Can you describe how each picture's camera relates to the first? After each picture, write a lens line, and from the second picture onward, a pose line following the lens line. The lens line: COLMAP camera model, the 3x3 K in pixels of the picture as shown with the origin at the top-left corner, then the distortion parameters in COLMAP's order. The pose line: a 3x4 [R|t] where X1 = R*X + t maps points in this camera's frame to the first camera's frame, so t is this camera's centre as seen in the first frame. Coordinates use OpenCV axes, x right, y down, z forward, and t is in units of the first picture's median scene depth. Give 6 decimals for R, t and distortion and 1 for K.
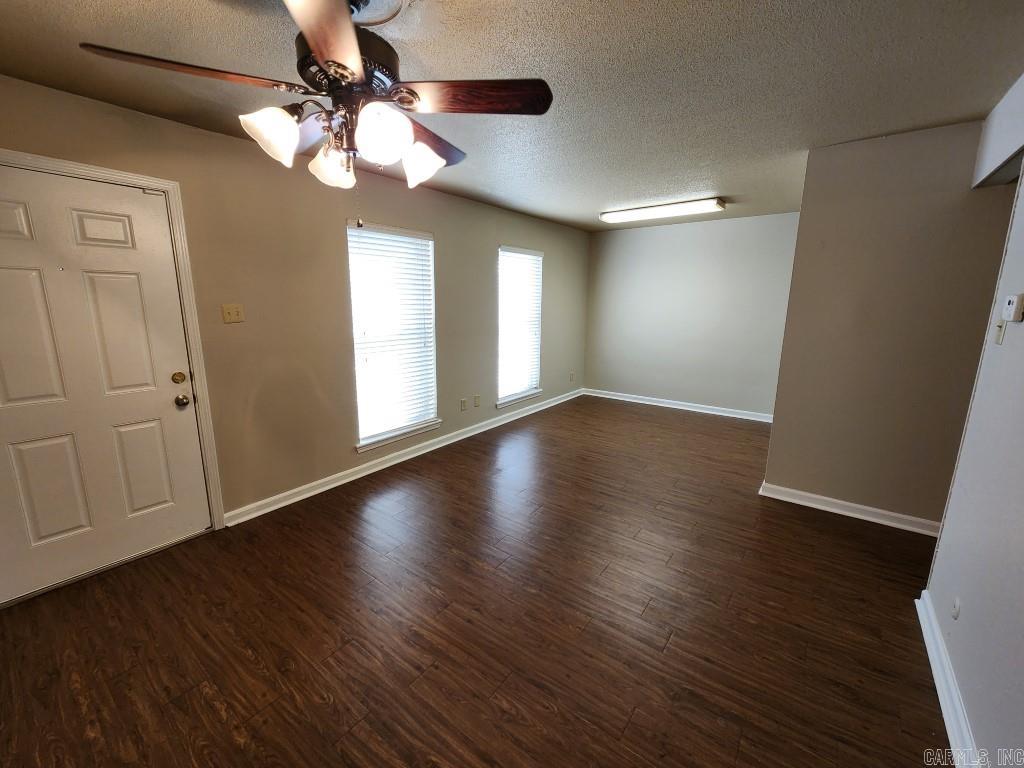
lens RADIAL K [[419.1, 0, 512.1], [0, 419.1, 391.1], [0, 0, 1]] dist [-0.000069, 0.000485]
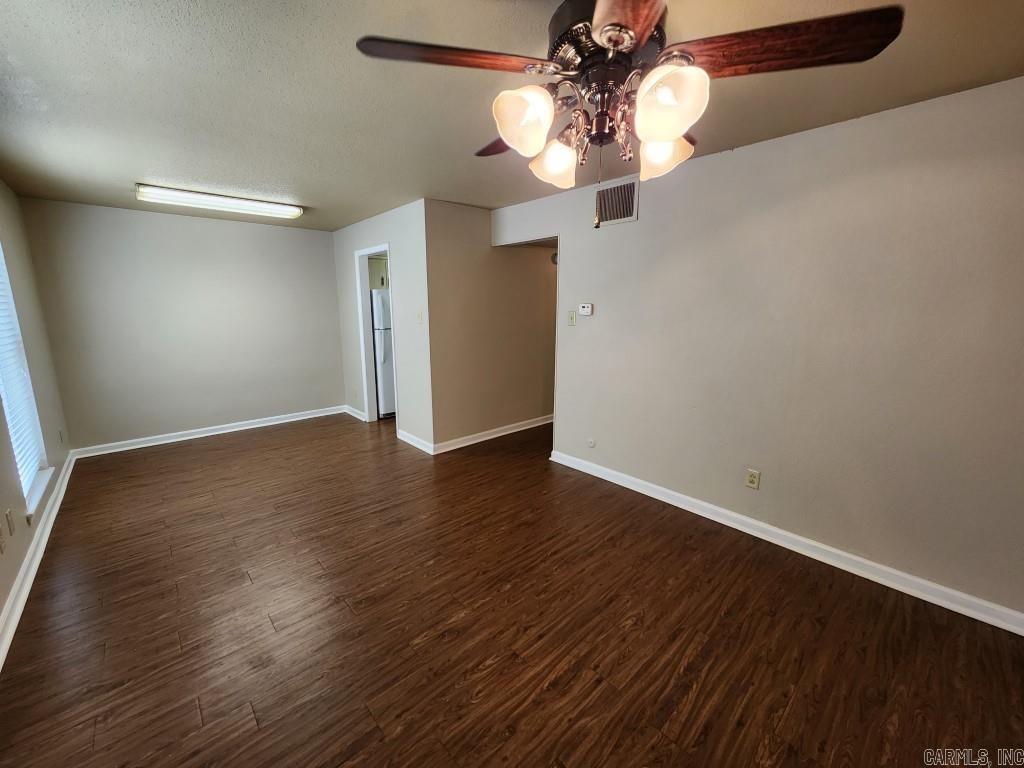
lens RADIAL K [[419.1, 0, 506.1], [0, 419.1, 381.3], [0, 0, 1]] dist [-0.000069, 0.000485]
pose [[0.185361, -0.183436, 0.965398, -0.931600], [0.217322, 0.965749, 0.141775, -0.172760], [-0.958338, 0.183523, 0.218877, 0.747408]]
